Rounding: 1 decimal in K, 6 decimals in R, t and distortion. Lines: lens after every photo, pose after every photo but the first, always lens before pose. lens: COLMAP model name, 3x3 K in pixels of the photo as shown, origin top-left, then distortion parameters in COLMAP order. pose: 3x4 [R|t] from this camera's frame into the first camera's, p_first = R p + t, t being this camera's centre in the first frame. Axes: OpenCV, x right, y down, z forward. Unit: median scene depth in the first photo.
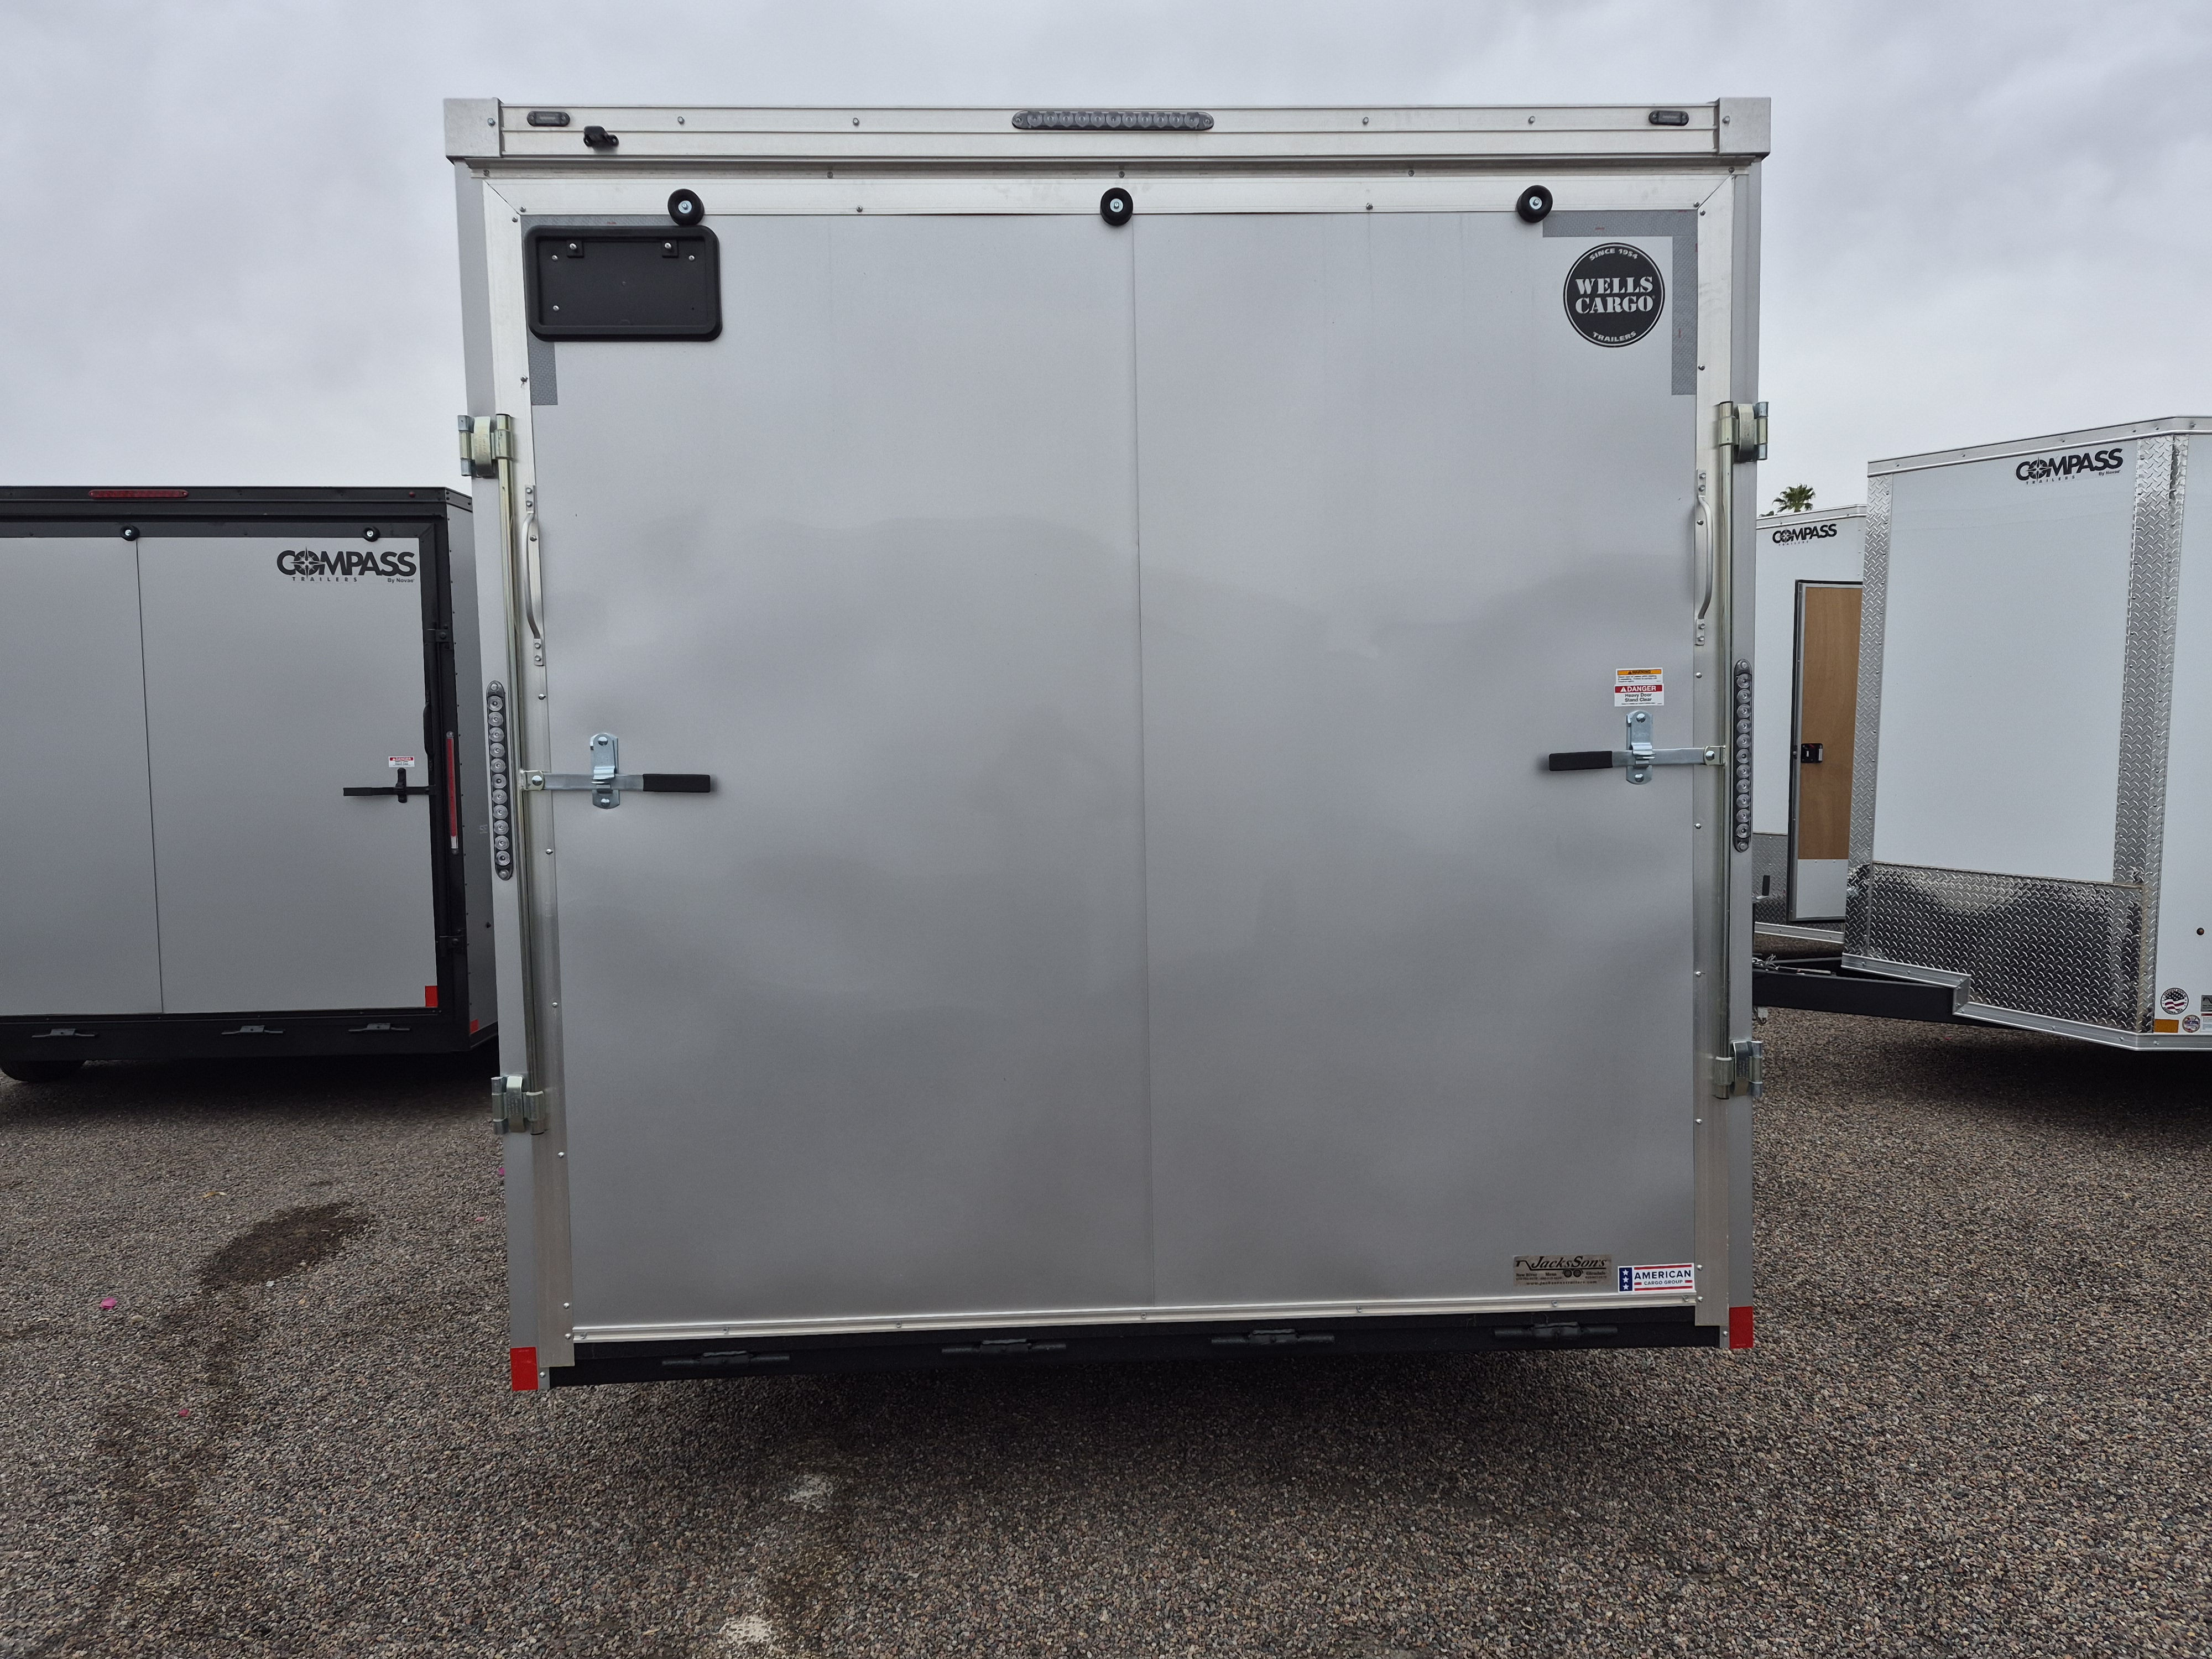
lens RADIAL K [[1551.5, 0, 1104.1], [0, 1551.5, 833.2], [0, 0, 1]] dist [0.023970, -0.010074]
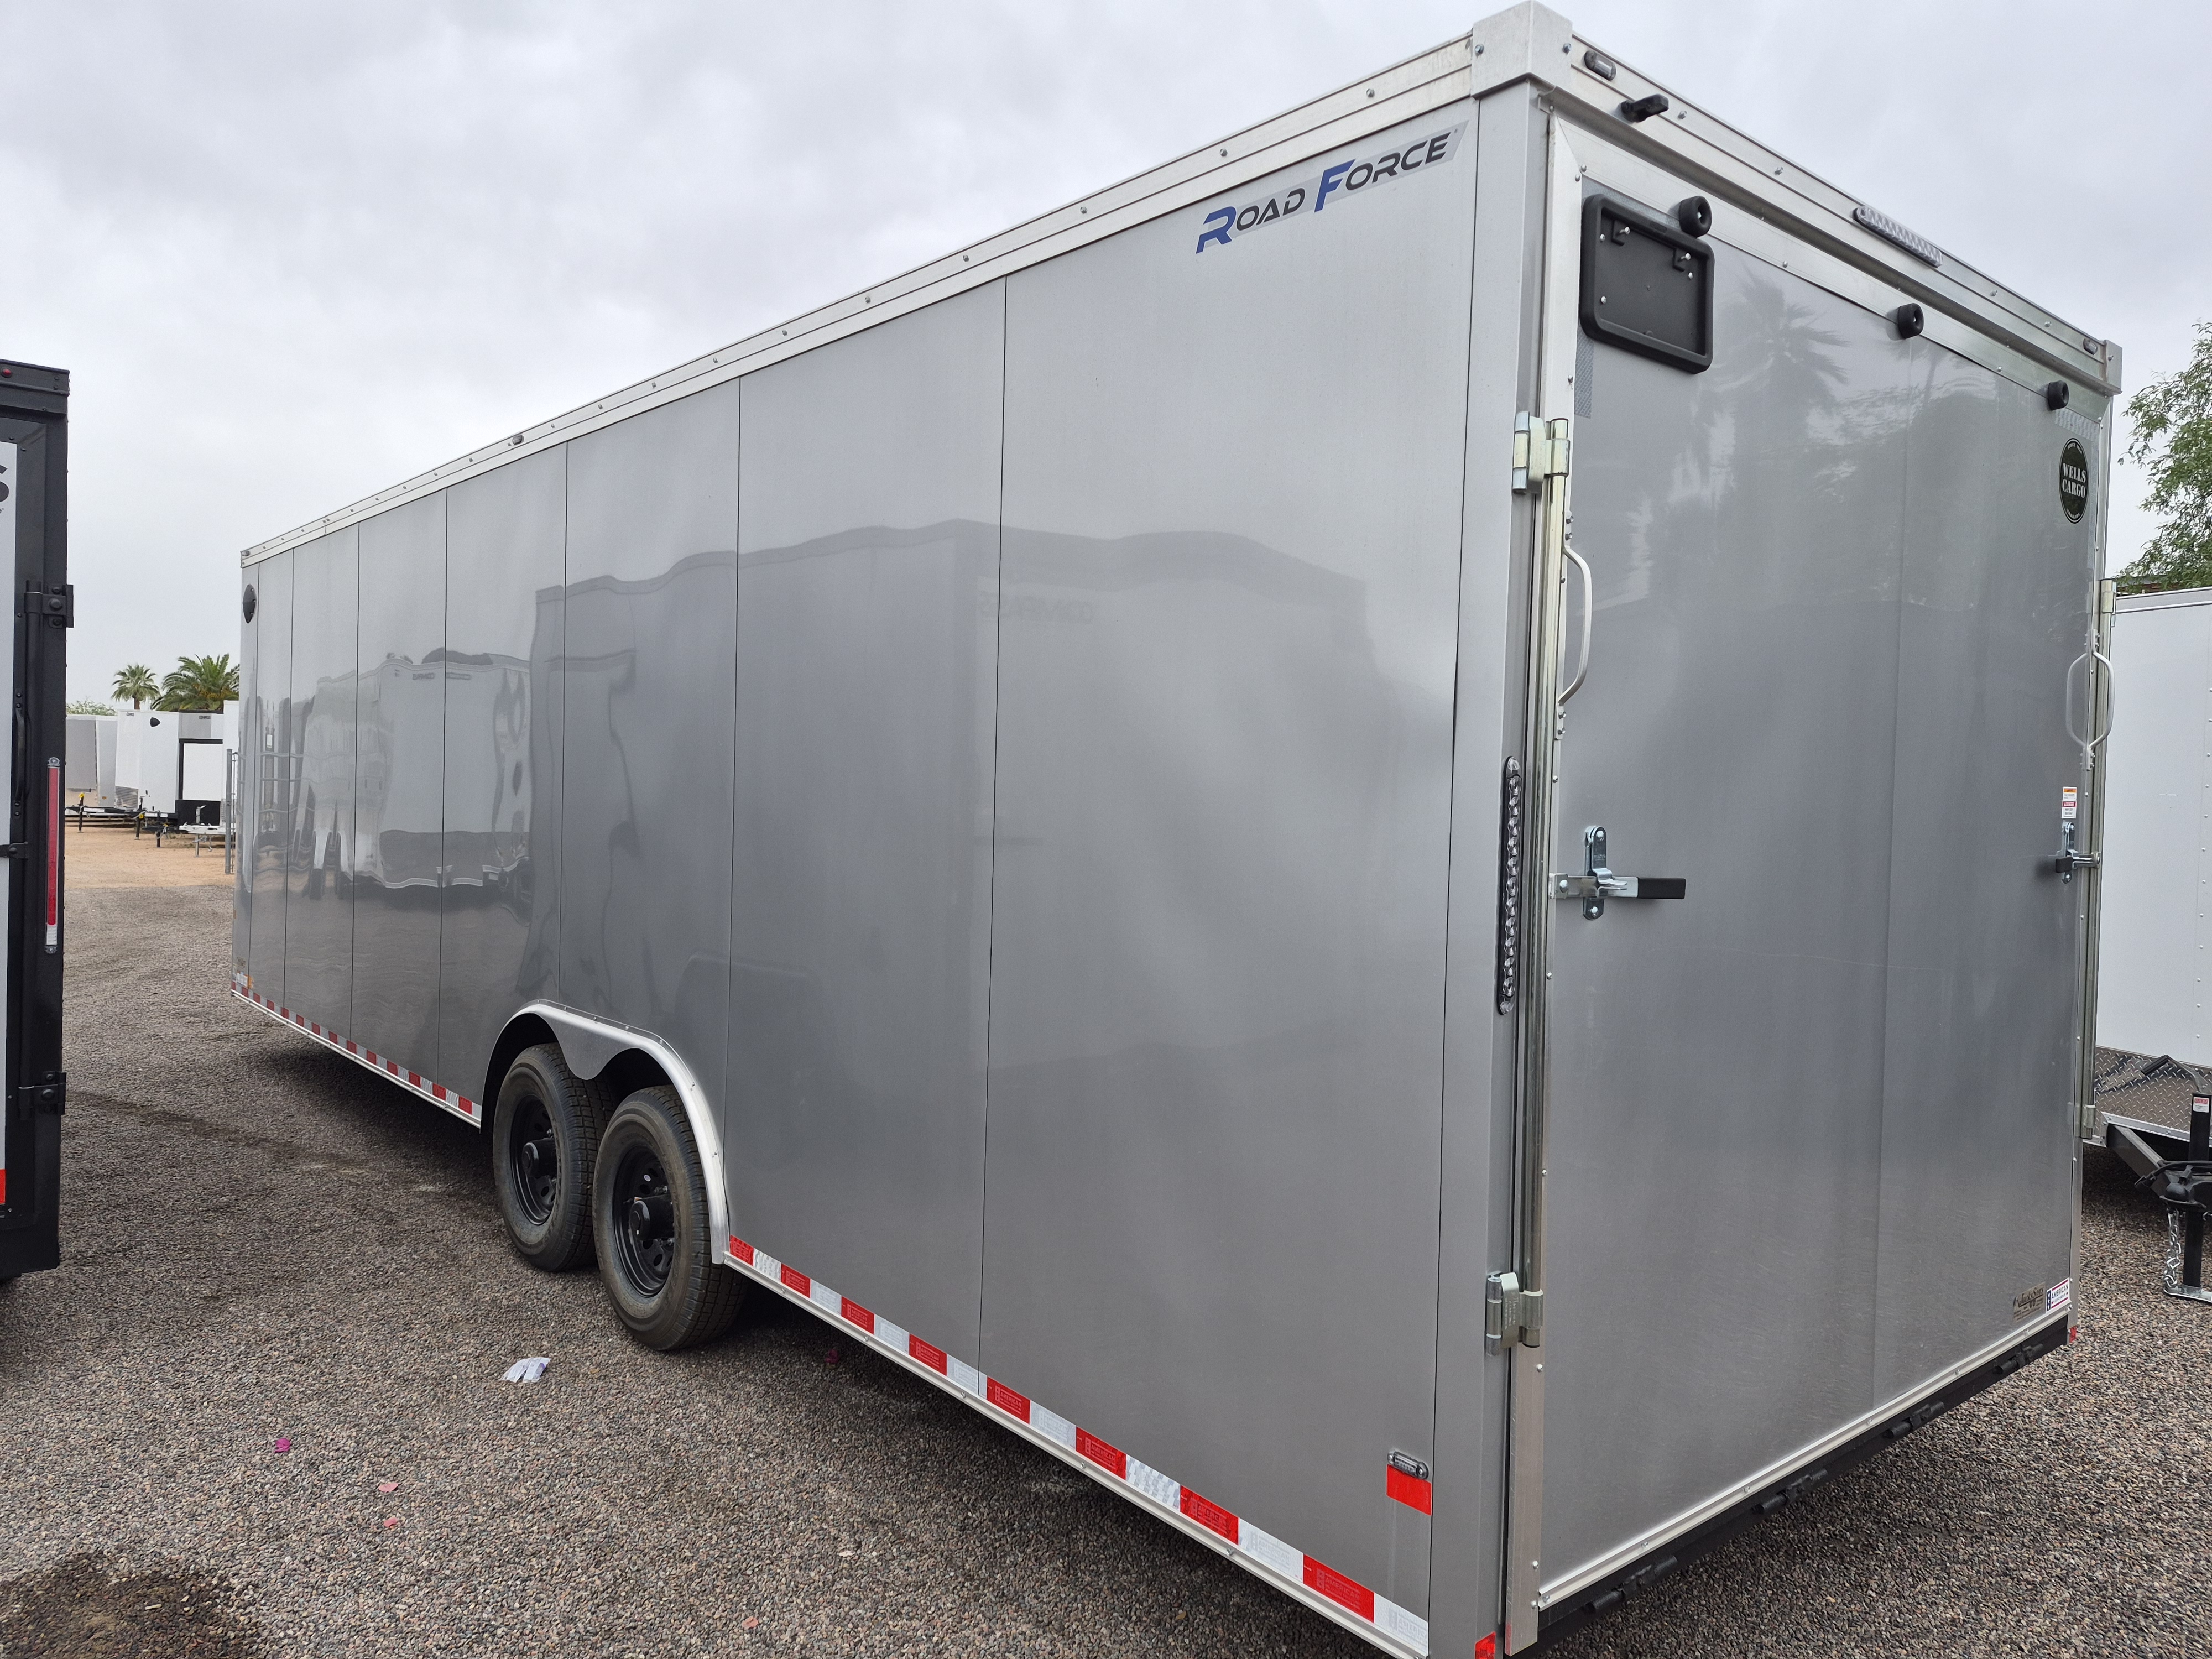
lens RADIAL K [[1551.5, 0, 1090.9], [0, 1551.5, 819.7], [0, 0, 1]] dist [0.023970, -0.010074]
pose [[0.783852, 0.022053, 0.620556, -0.654329], [-0.001239, 0.999423, -0.033952, -0.026021], [-0.620947, 0.025844, 0.783426, 0.337229]]
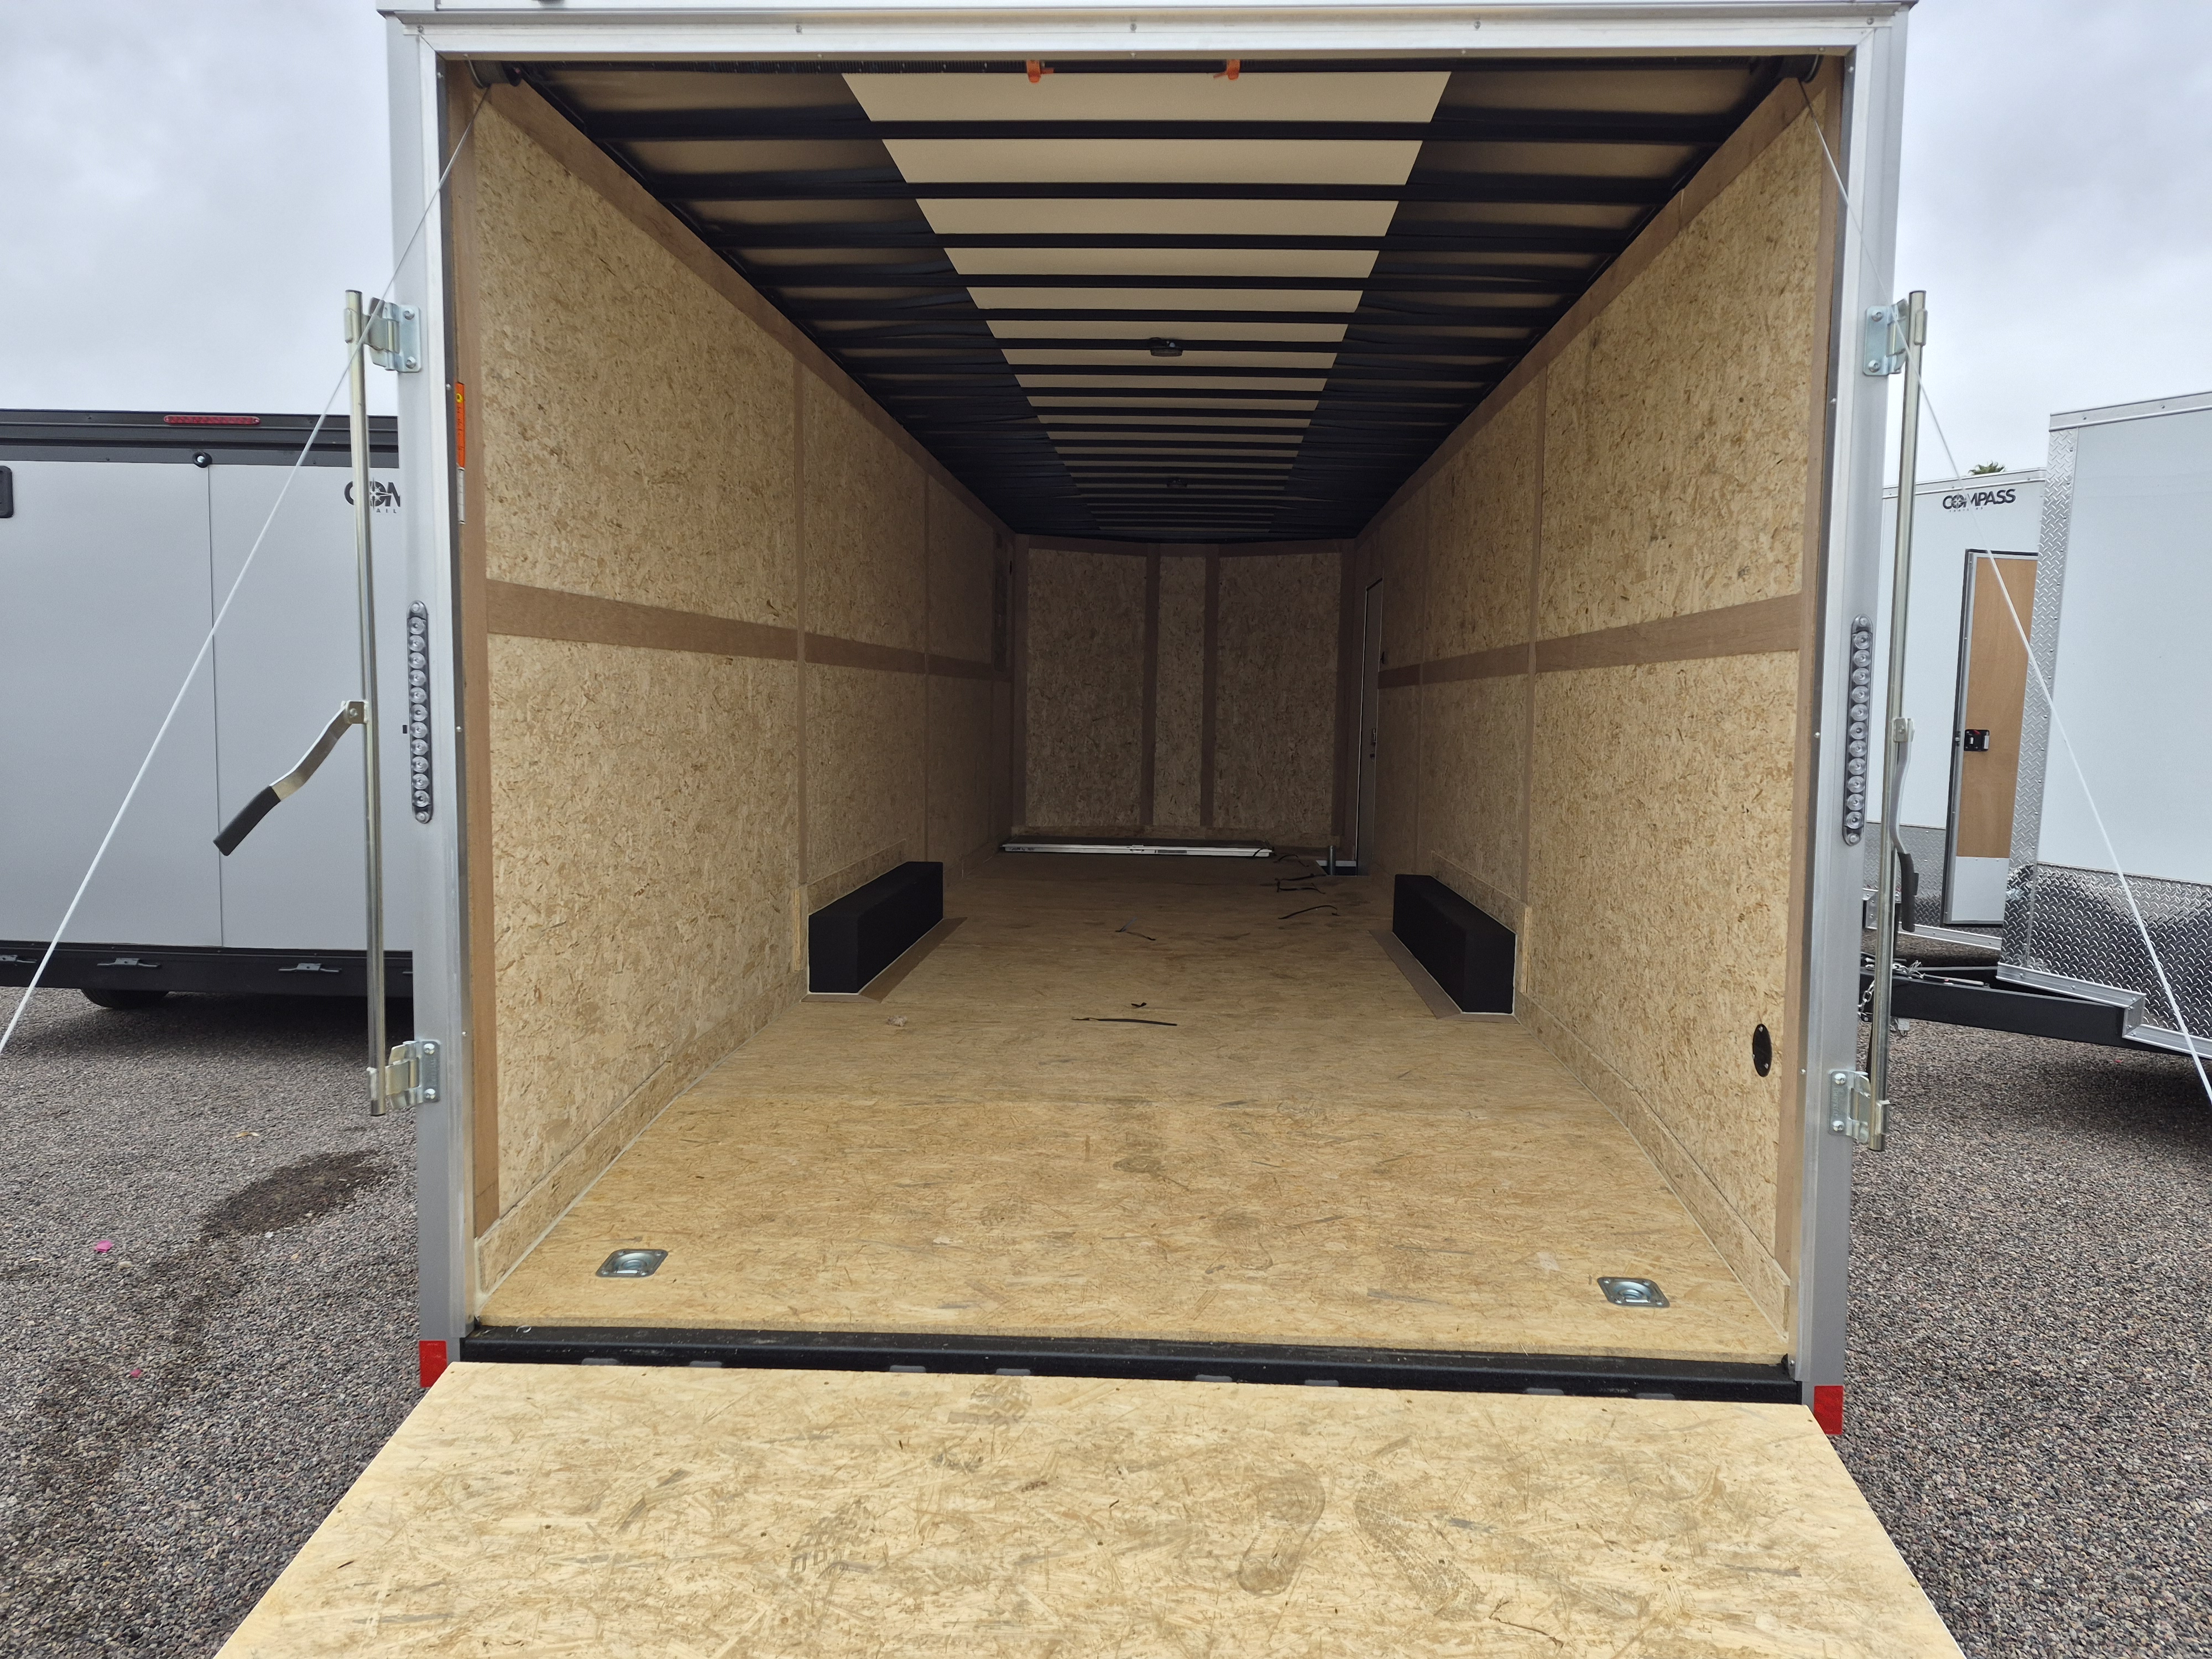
lens RADIAL K [[1551.5, 0, 1115.3], [0, 1551.5, 815.4], [0, 0, 1]] dist [0.023970, -0.010074]
pose [[0.995819, 0.036947, -0.083538, 0.055291], [-0.036141, 0.999285, 0.011142, 0.000701], [0.083890, -0.008077, 0.996442, 0.086028]]
